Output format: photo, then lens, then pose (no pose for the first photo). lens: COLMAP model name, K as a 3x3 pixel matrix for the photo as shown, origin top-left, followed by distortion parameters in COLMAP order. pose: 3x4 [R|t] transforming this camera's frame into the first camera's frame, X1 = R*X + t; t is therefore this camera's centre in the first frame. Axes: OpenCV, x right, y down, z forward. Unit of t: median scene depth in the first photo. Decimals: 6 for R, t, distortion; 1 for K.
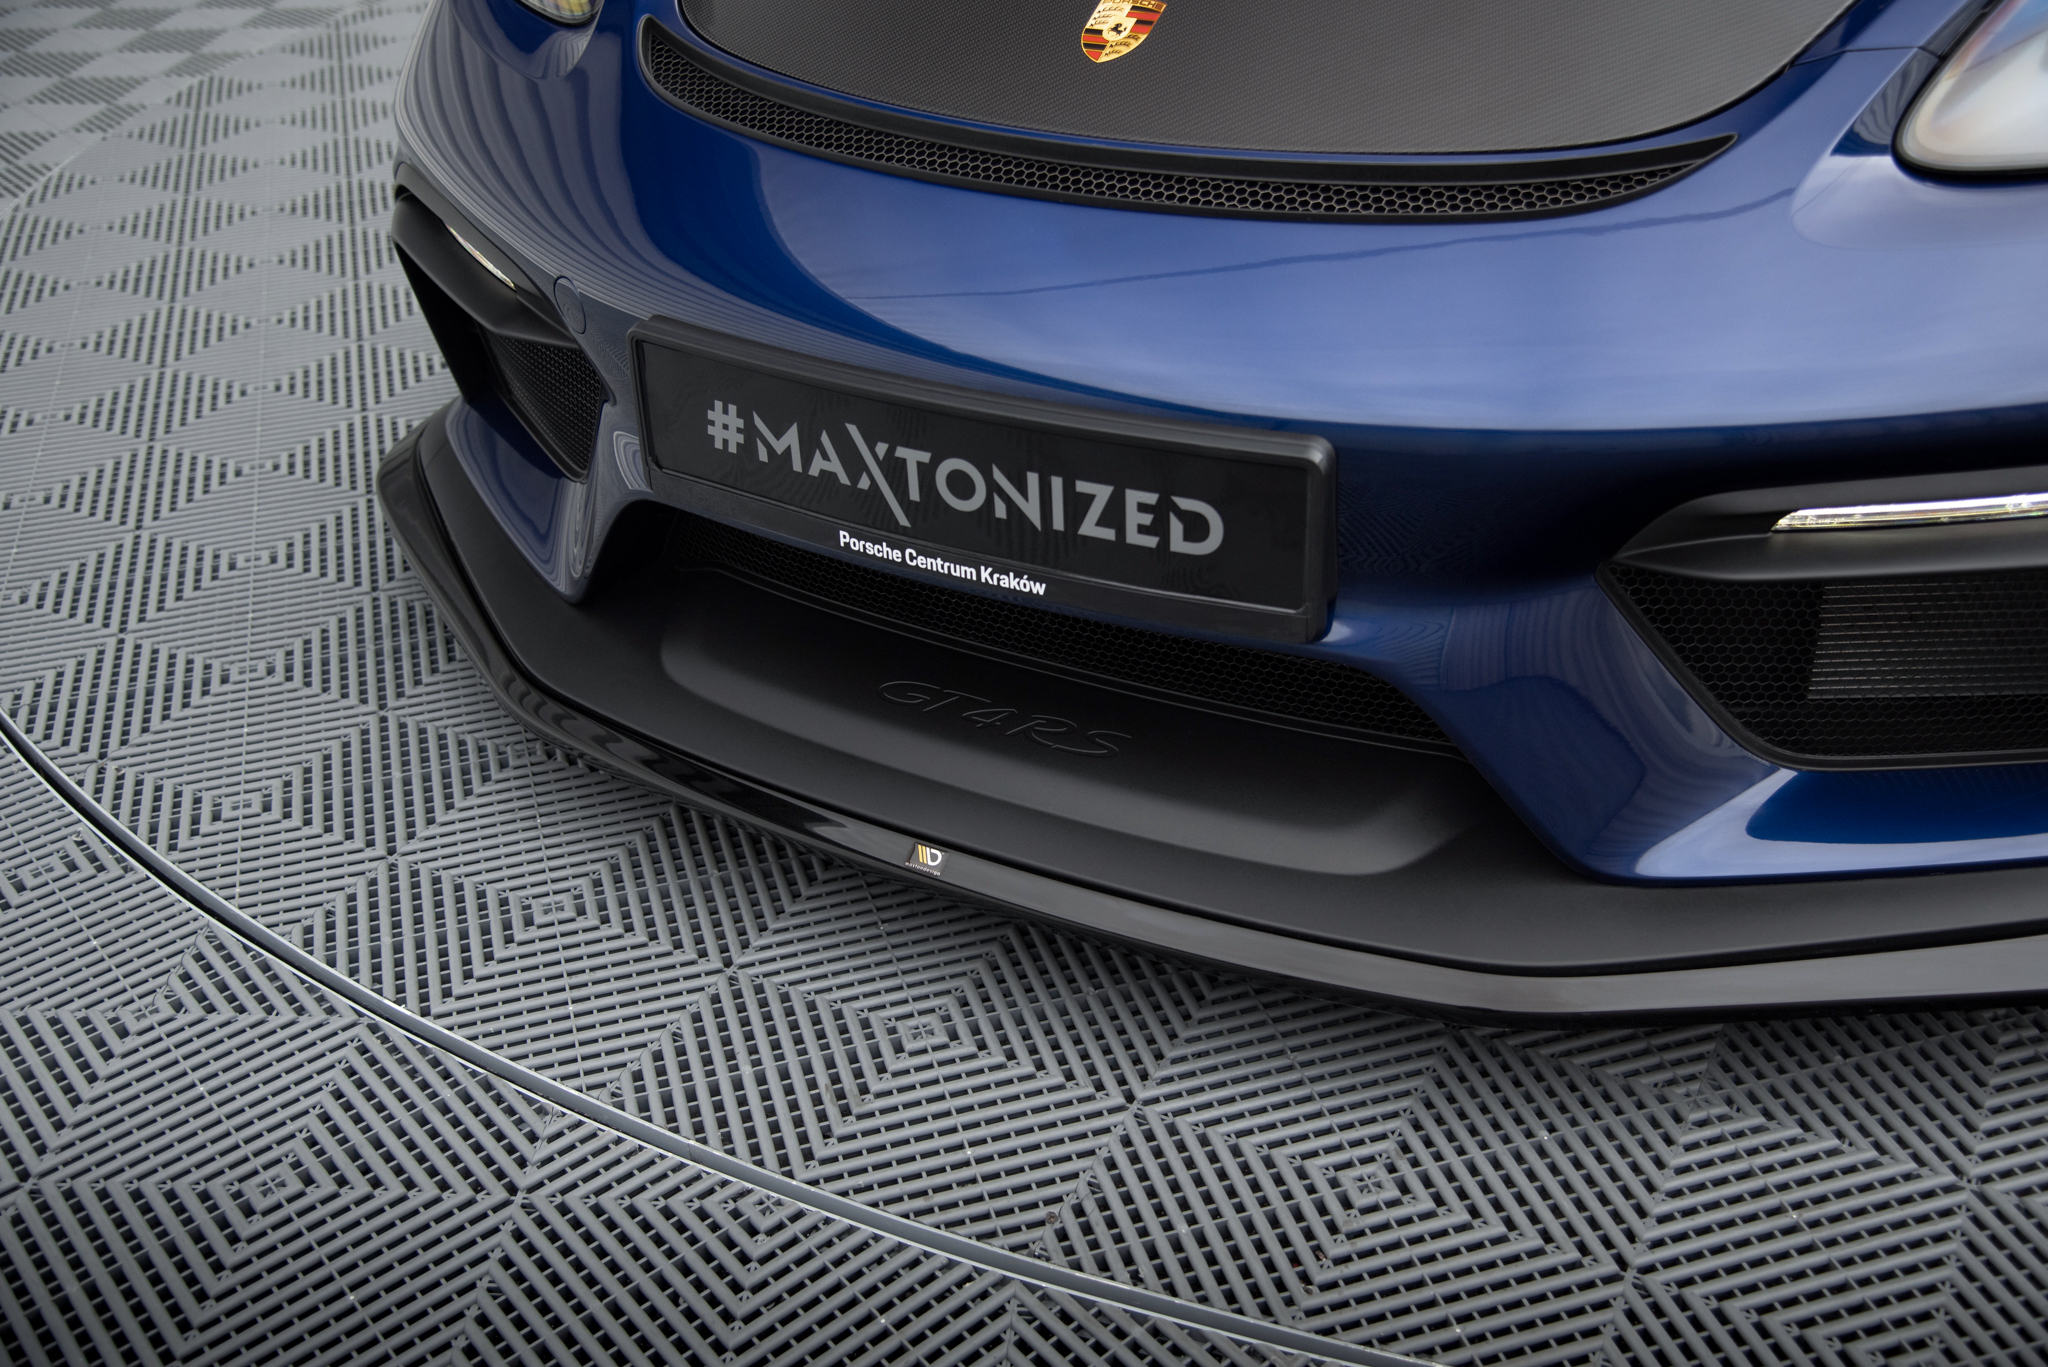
lens RADIAL K [[2038.1, 0, 1024.0], [0, 2038.1, 683.5], [0, 0, 1]] dist [0.059576, 0.013551]
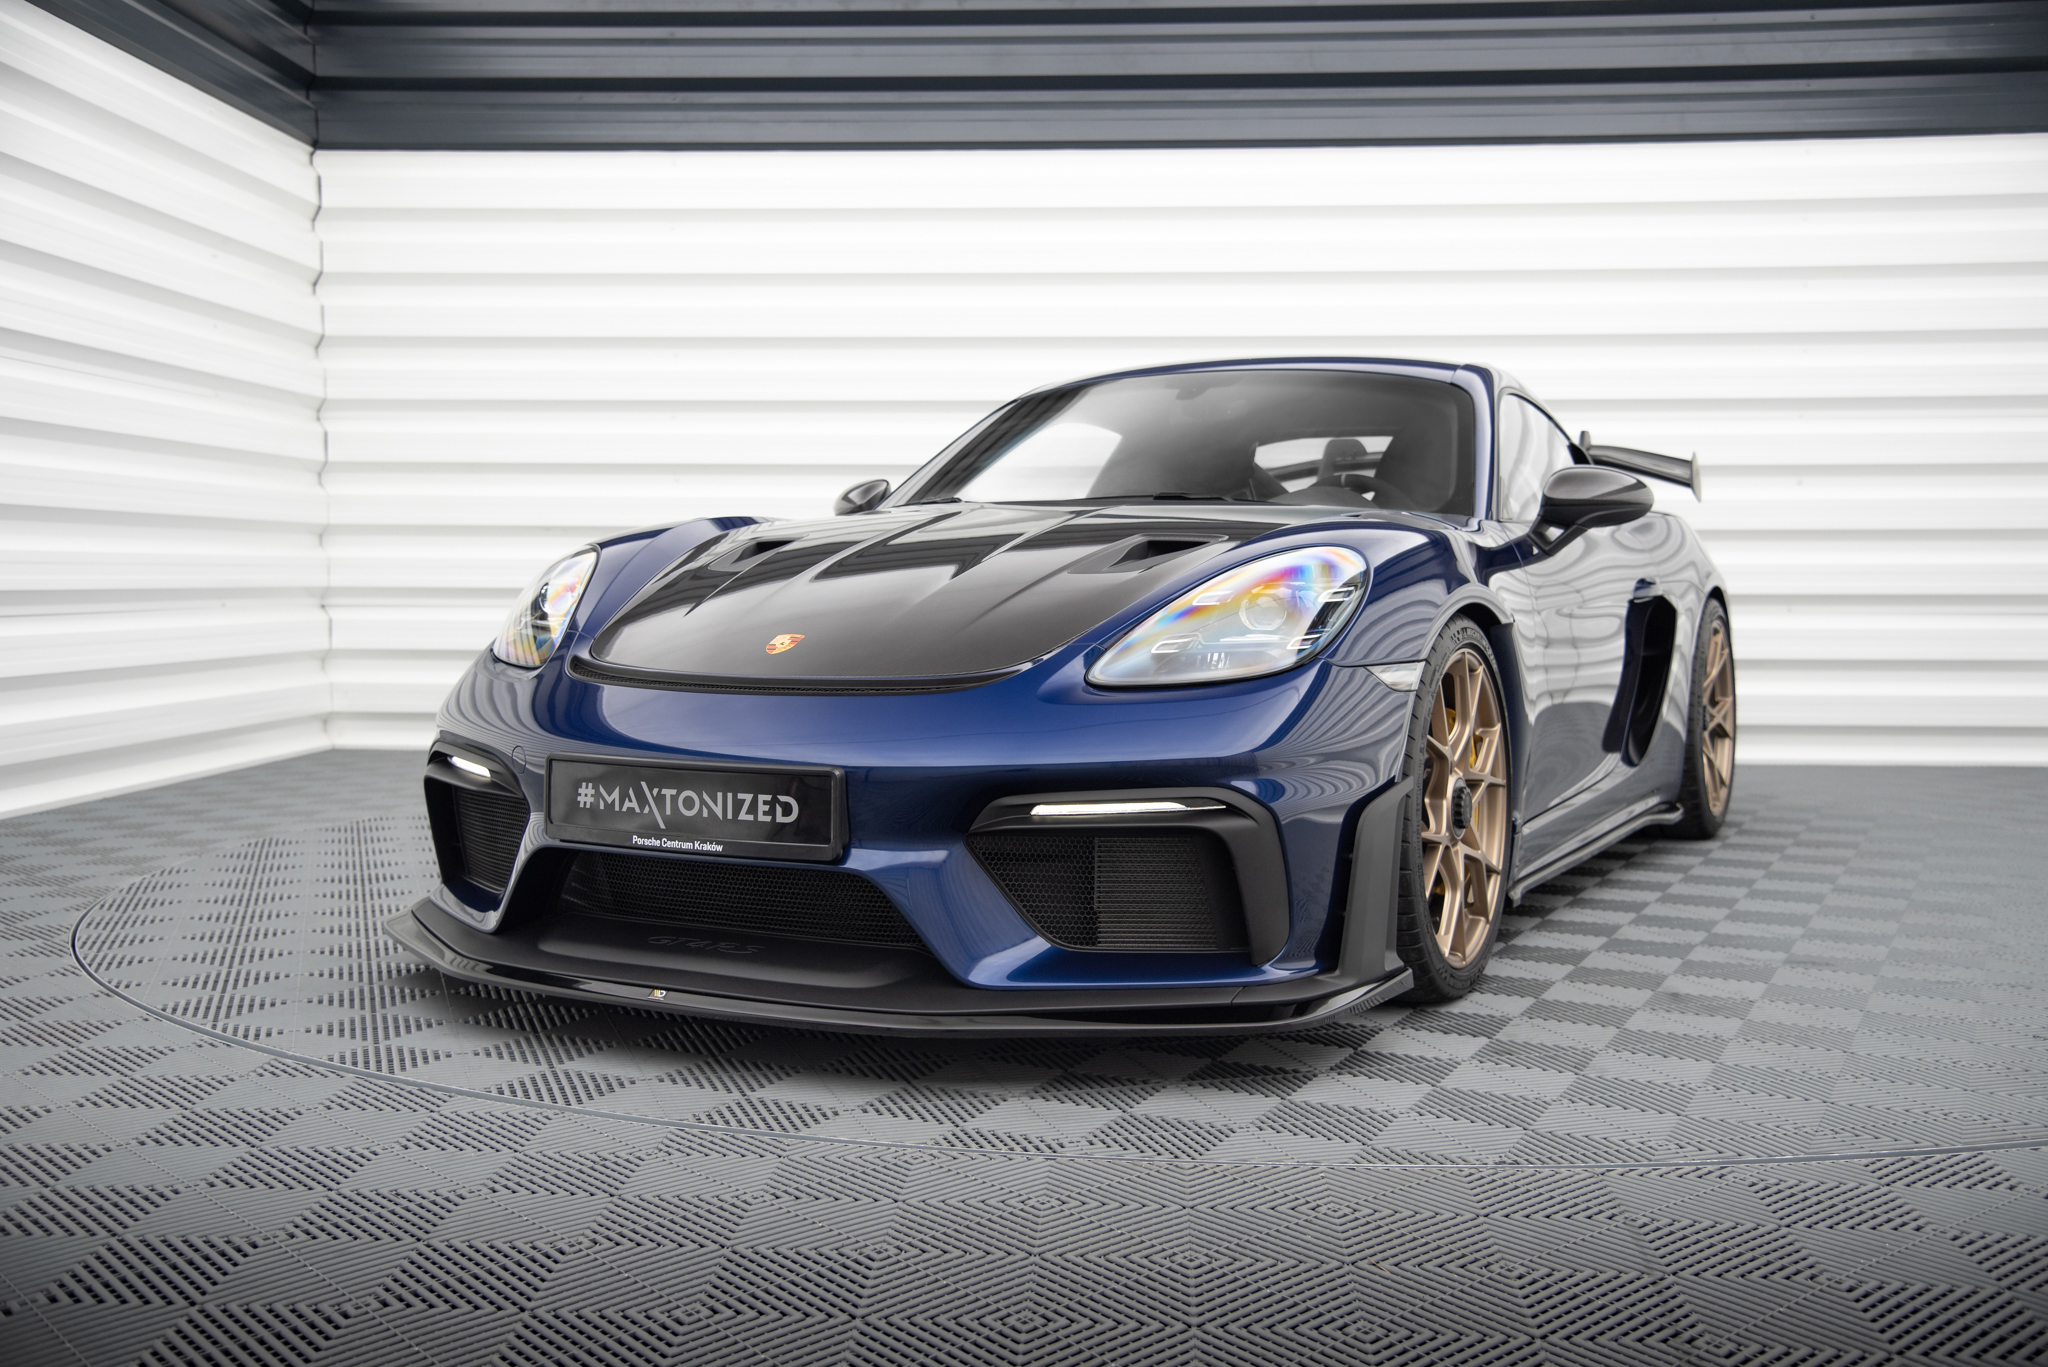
lens RADIAL K [[2038.1, 0, 1024.0], [0, 2038.1, 683.5], [0, 0, 1]] dist [0.059576, 0.013551]
pose [[0.998578, 0.046497, 0.026078, 0.267335], [-0.028298, 0.876876, -0.479882, 0.838268], [-0.045181, 0.478462, 0.876945, -1.019724]]
